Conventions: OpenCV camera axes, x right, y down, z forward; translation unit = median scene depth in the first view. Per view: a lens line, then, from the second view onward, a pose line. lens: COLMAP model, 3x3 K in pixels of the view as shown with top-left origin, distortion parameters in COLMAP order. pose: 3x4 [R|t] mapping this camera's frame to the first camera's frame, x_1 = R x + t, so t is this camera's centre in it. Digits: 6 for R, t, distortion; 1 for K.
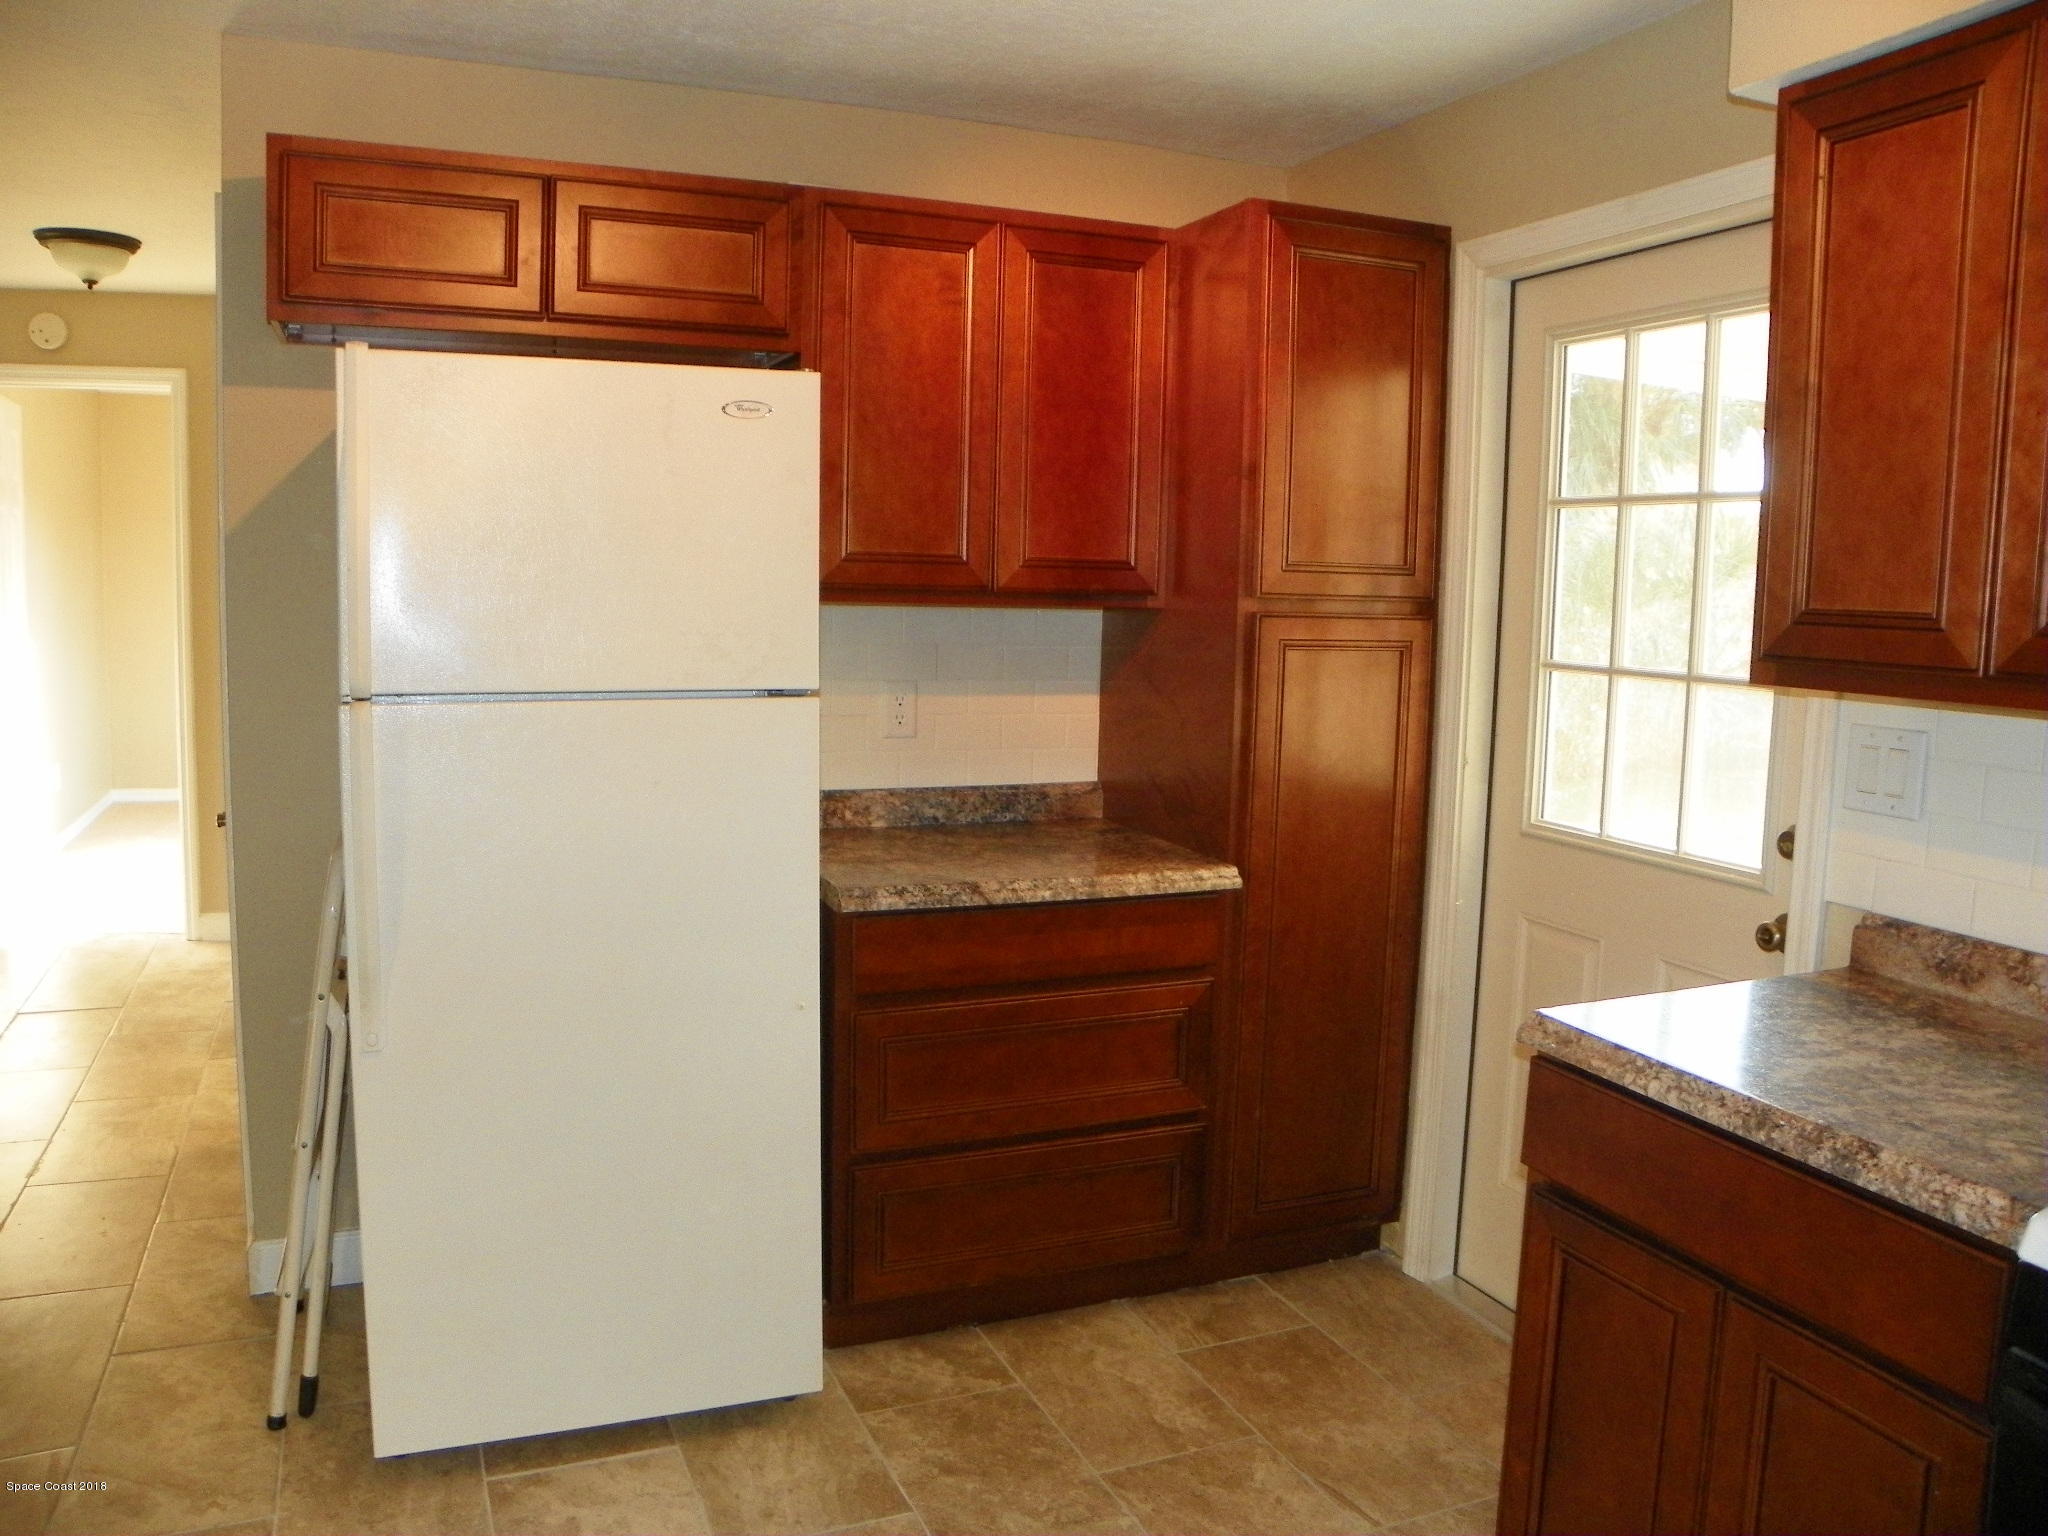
lens RADIAL K [[1542.3, 0, 957.0], [0, 1542.3, 769.1], [0, 0, 1]] dist [-0.170054, 0.111896]
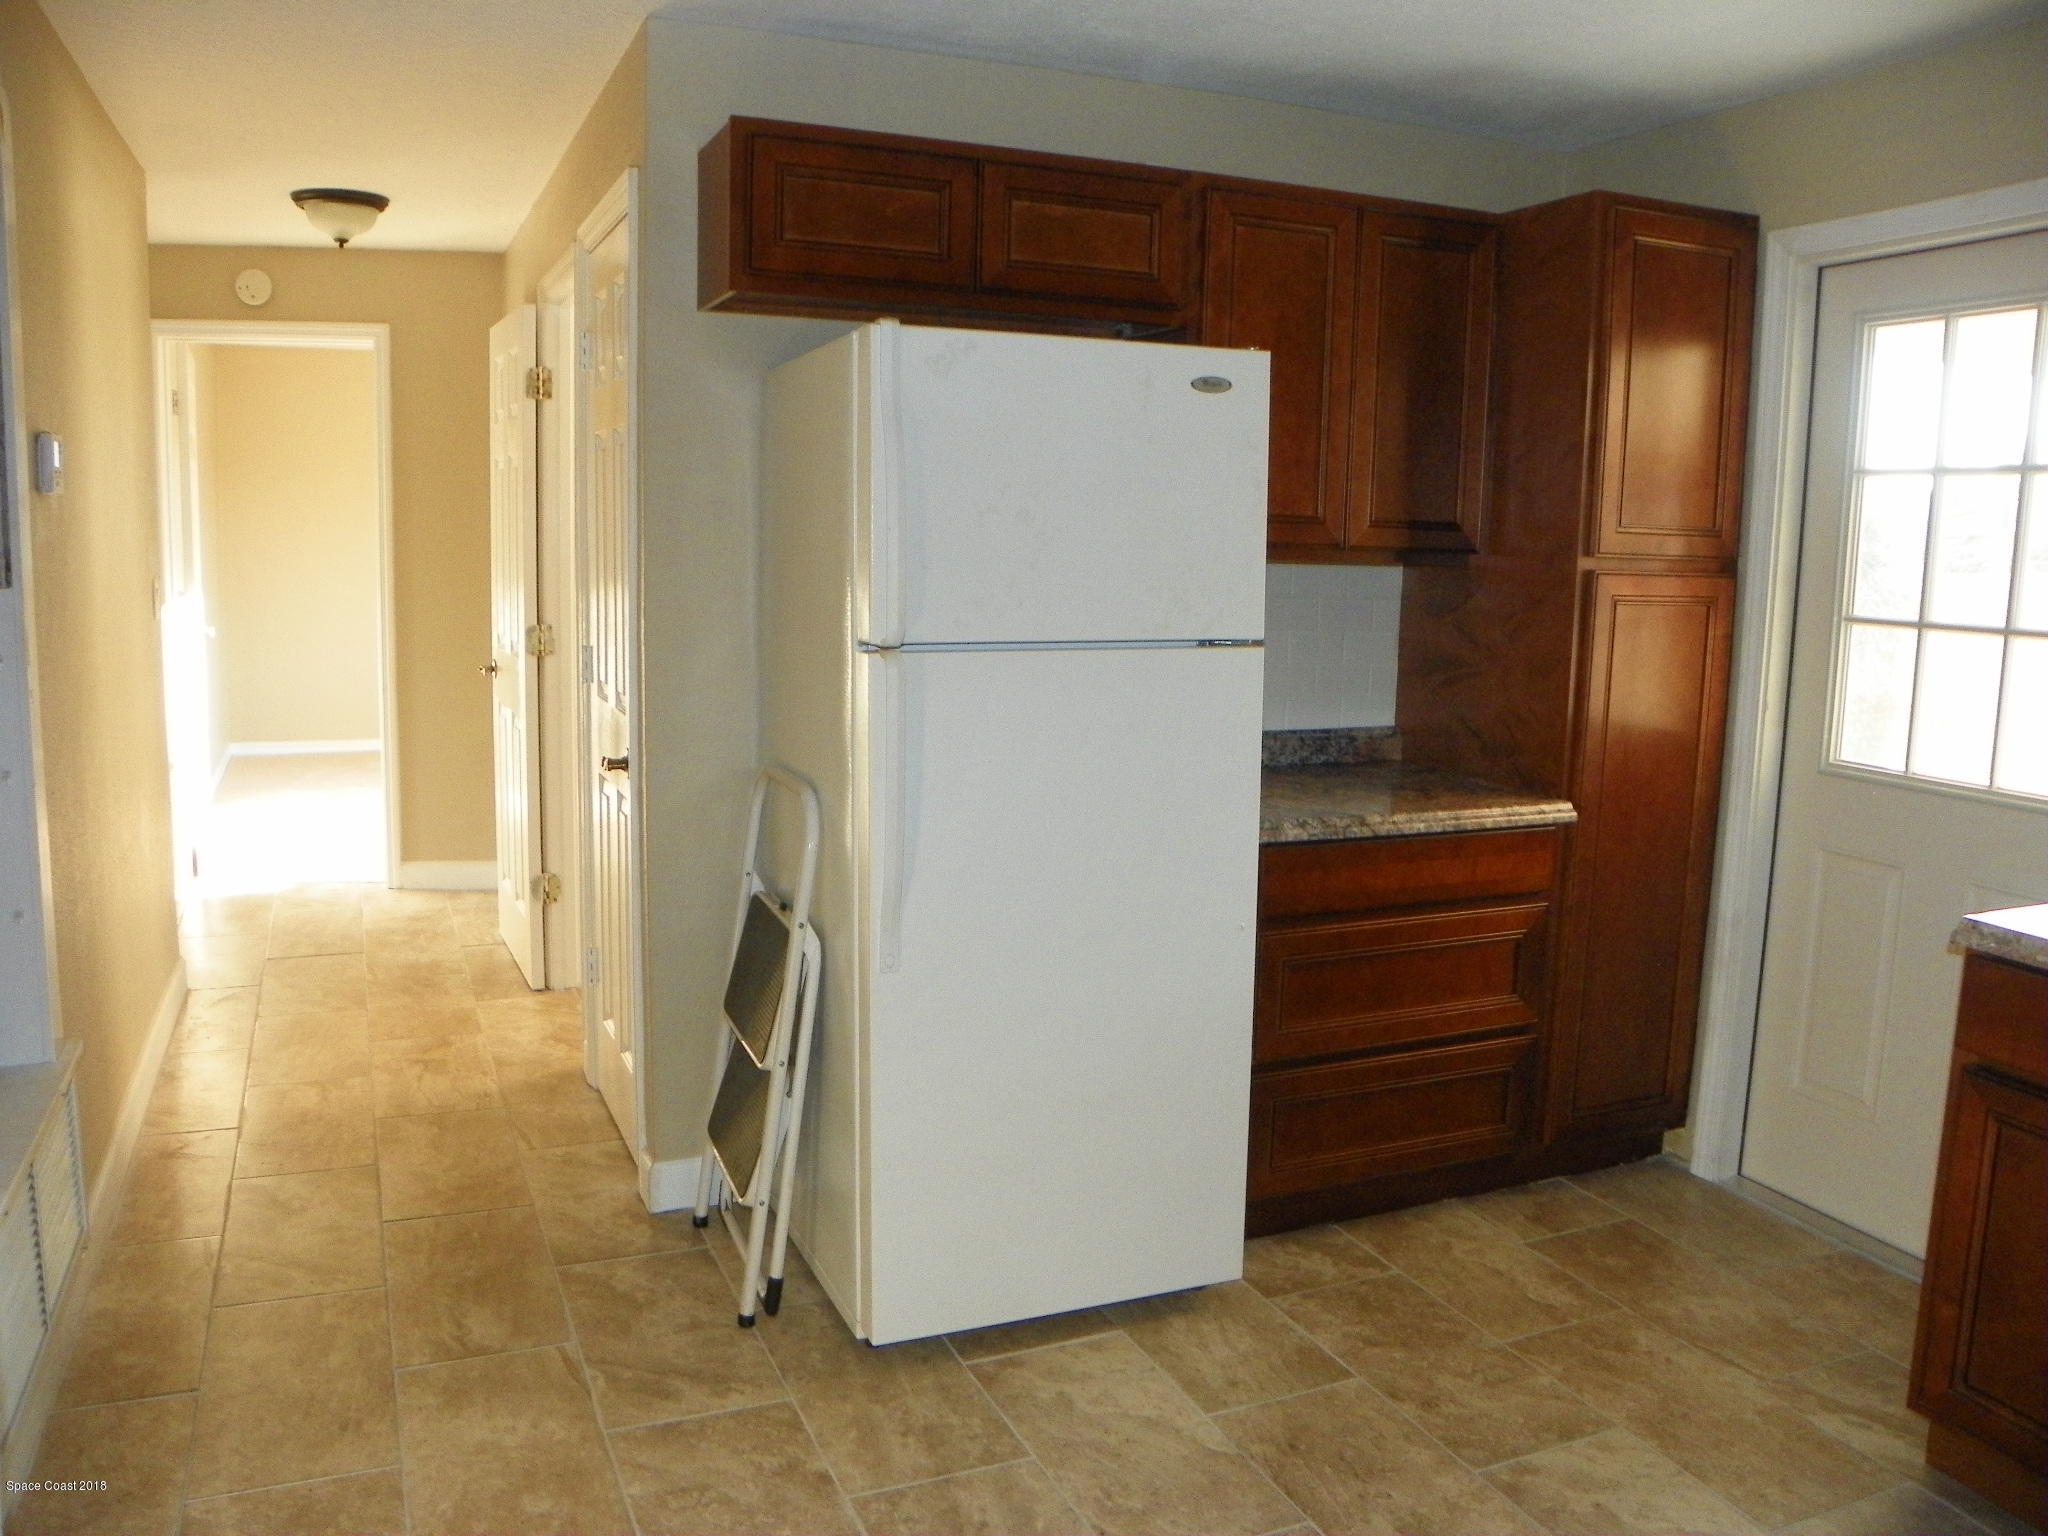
lens RADIAL K [[1546.6, 0, 1024.0], [0, 1546.6, 768.0], [0, 0, 1]] dist [-0.159689, 0.105172]
pose [[0.999902, -0.003411, 0.013603, -0.235459], [0.002988, 0.999513, 0.031049, 0.004575], [-0.013703, -0.031005, 0.999425, -0.088190]]
